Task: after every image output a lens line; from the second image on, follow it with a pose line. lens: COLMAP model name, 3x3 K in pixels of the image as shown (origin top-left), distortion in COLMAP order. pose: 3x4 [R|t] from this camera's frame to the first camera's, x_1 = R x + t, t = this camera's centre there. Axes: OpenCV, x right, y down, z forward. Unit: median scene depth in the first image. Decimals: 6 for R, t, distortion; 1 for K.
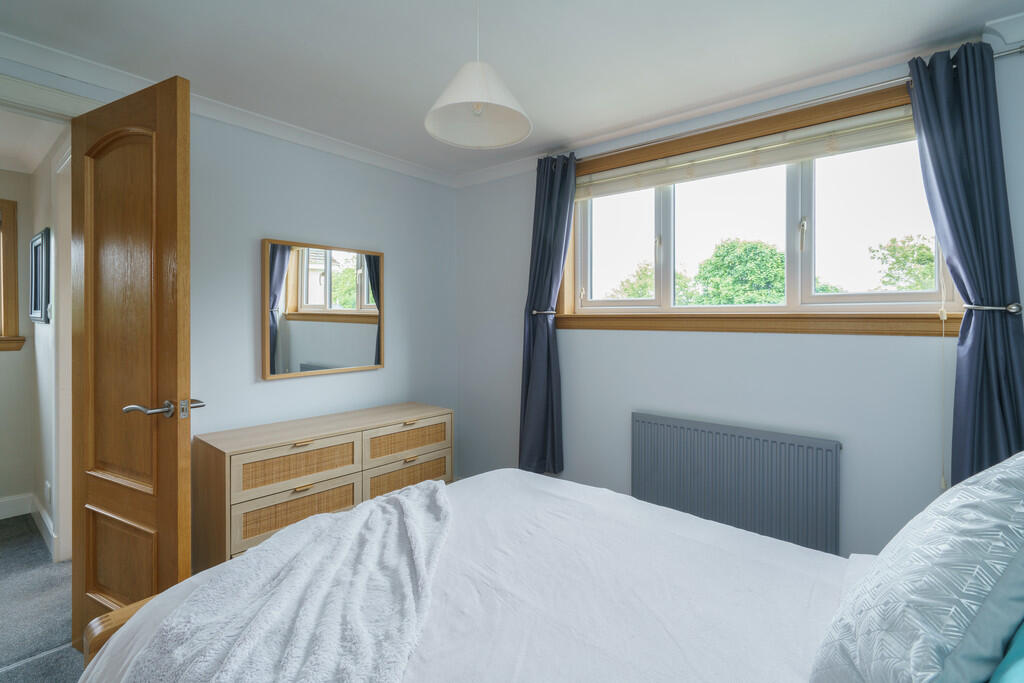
lens RADIAL K [[465.8, 0, 511.6], [0, 465.8, 326.7], [0, 0, 1]] dist [0.001904, 0.000697]
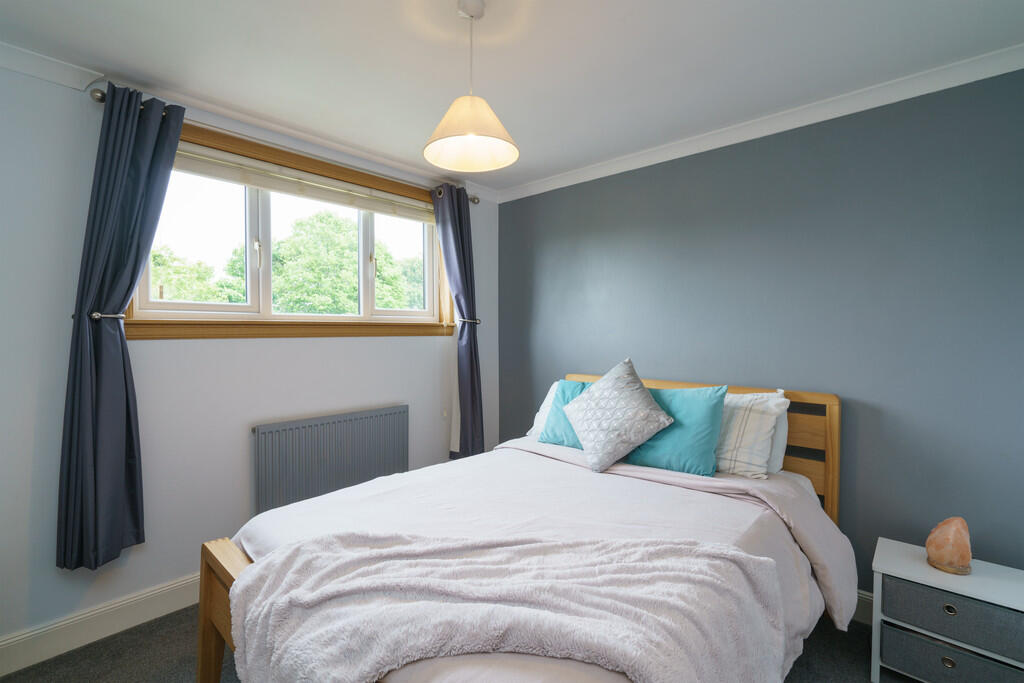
lens RADIAL K [[458.3, 0, 505.0], [0, 458.3, 340.0], [0, 0, 1]] dist [-0.003043, 0.000770]
pose [[0.068768, -0.025035, 0.997319, -0.619952], [0.017901, 0.999555, 0.023857, -0.001193], [-0.997472, 0.016212, 0.069185, 0.446521]]
